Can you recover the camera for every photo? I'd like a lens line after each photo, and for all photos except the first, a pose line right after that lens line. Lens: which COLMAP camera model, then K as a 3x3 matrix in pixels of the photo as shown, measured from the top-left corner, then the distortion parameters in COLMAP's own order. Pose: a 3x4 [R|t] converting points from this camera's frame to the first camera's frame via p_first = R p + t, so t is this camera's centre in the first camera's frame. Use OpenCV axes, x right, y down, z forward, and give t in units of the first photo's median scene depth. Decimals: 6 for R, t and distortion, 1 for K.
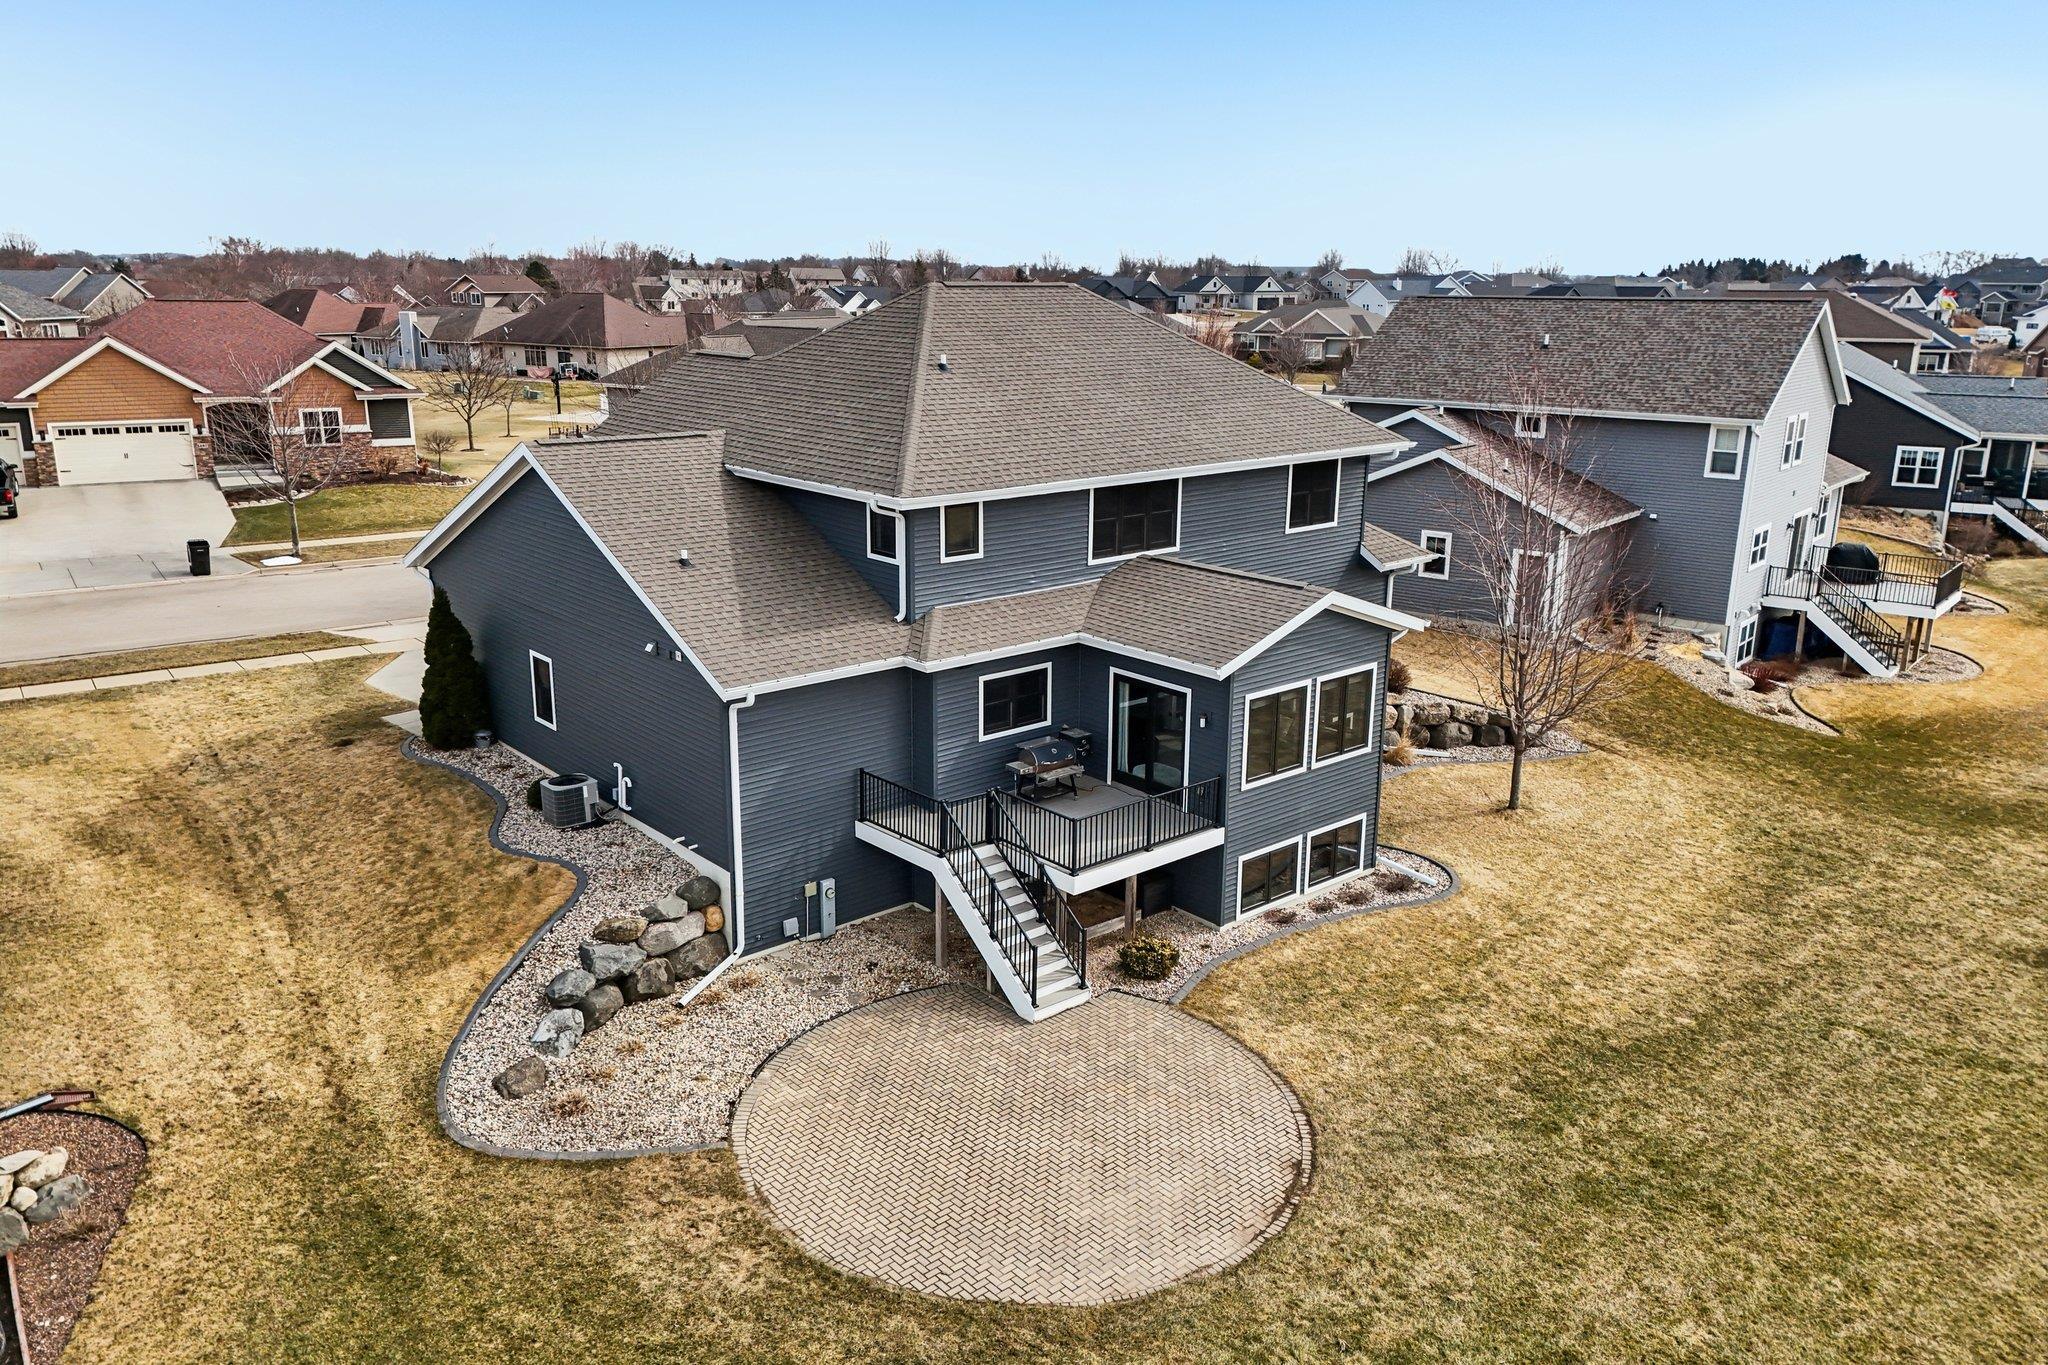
lens RADIAL K [[1505.7, 0, 1024.0], [0, 1505.7, 682.5], [0, 0, 1]] dist [0.086900, -0.078246]
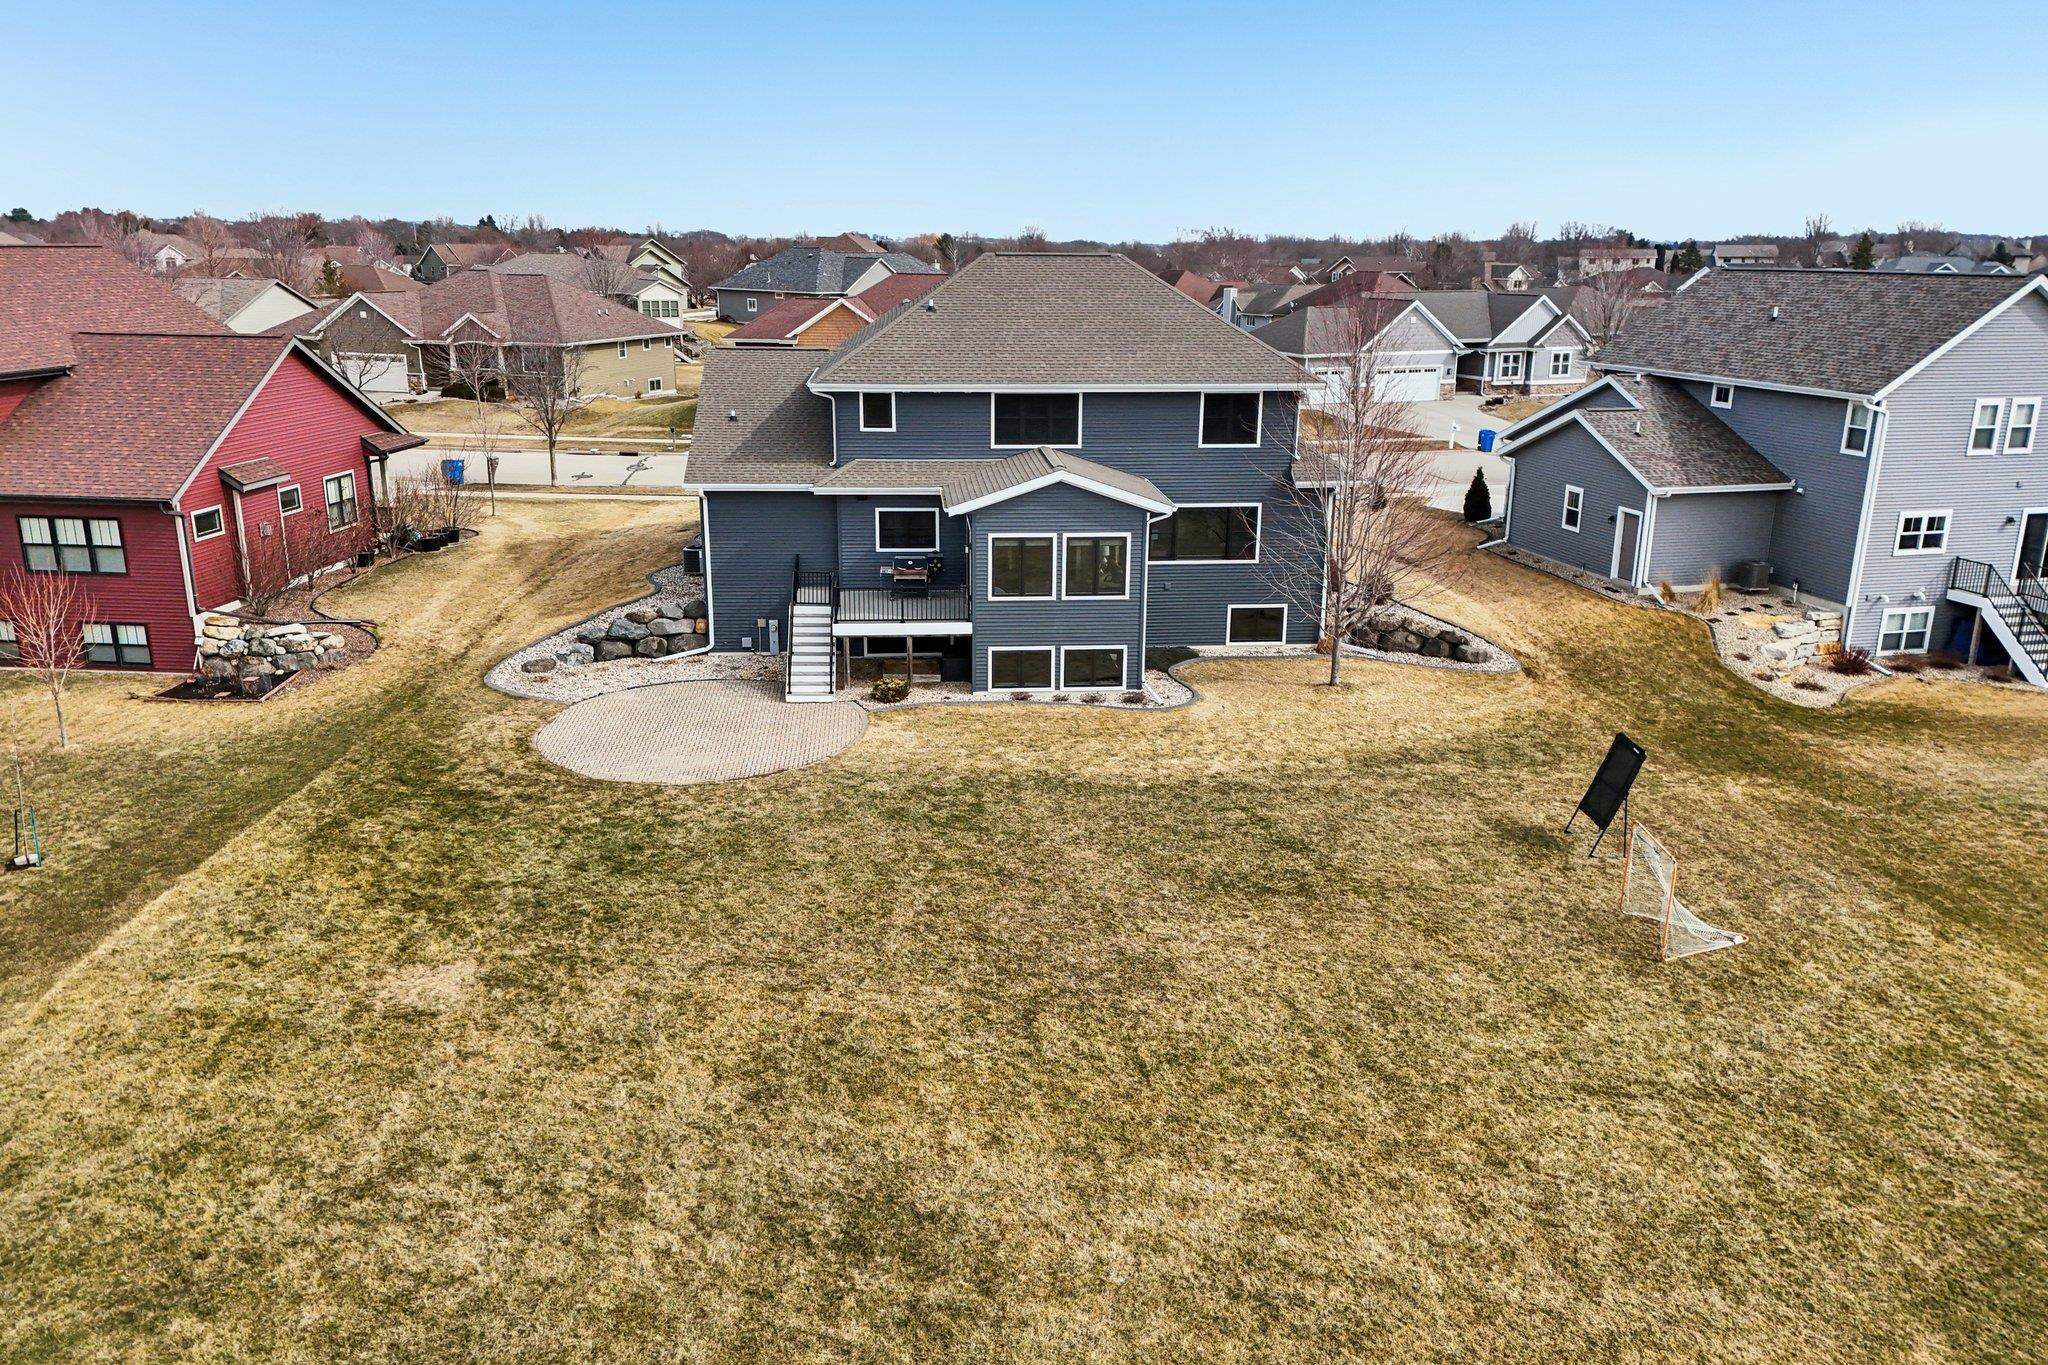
lens RADIAL K [[1505.7, 0, 1024.0], [0, 1505.7, 682.5], [0, 0, 1]] dist [0.086900, -0.078246]
pose [[0.809169, 0.160983, -0.565092, 0.948140], [-0.154982, 0.986153, 0.059012, 0.055101], [0.566768, 0.039828, 0.822914, -0.171904]]
